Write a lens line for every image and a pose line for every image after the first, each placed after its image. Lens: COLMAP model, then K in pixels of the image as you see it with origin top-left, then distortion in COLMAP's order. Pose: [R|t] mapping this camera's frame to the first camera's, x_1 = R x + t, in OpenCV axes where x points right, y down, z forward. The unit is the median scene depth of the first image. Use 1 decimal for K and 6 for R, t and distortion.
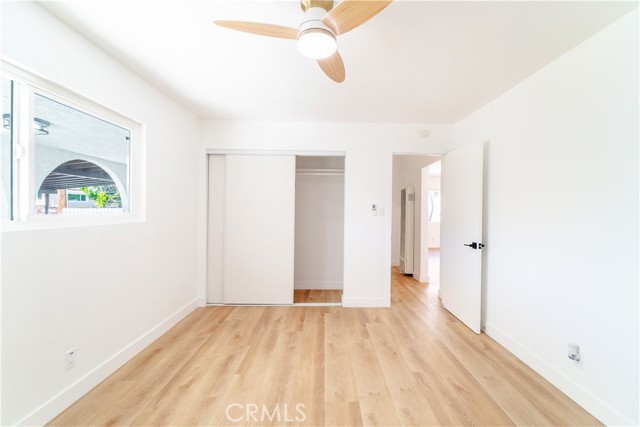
lens RADIAL K [[272.4, 0, 324.3], [0, 272.4, 212.4], [0, 0, 1]] dist [-0.001826, -0.000105]
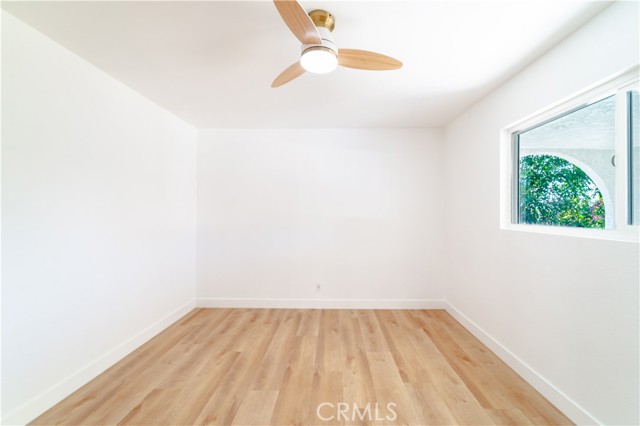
lens RADIAL K [[260.1, 0, 324.9], [0, 260.1, 211.1], [0, 0, 1]] dist [0.006187, -0.000579]
pose [[-0.999519, -0.015420, 0.026898, -0.038723], [-0.015397, 0.999881, 0.001091, -0.011714], [-0.026911, 0.000676, -0.999638, 1.554742]]
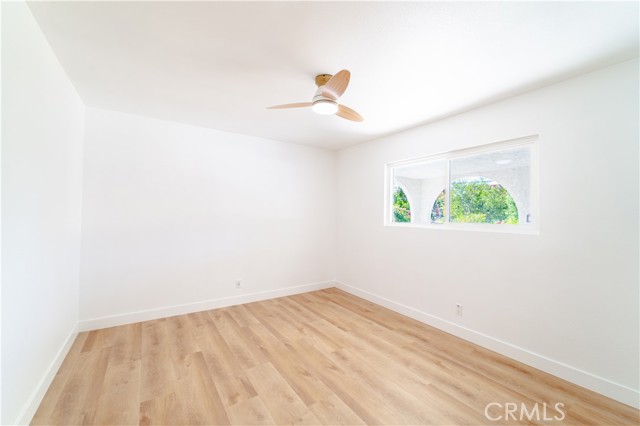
lens RADIAL K [[260.1, 0, 325.0], [0, 260.1, 214.3], [0, 0, 1]] dist [0.006187, -0.000579]
pose [[-0.837081, -0.026301, -0.546446, 0.569300], [-0.029170, 0.999569, -0.003425, -0.008145], [0.546301, 0.013073, -0.837487, 1.692988]]
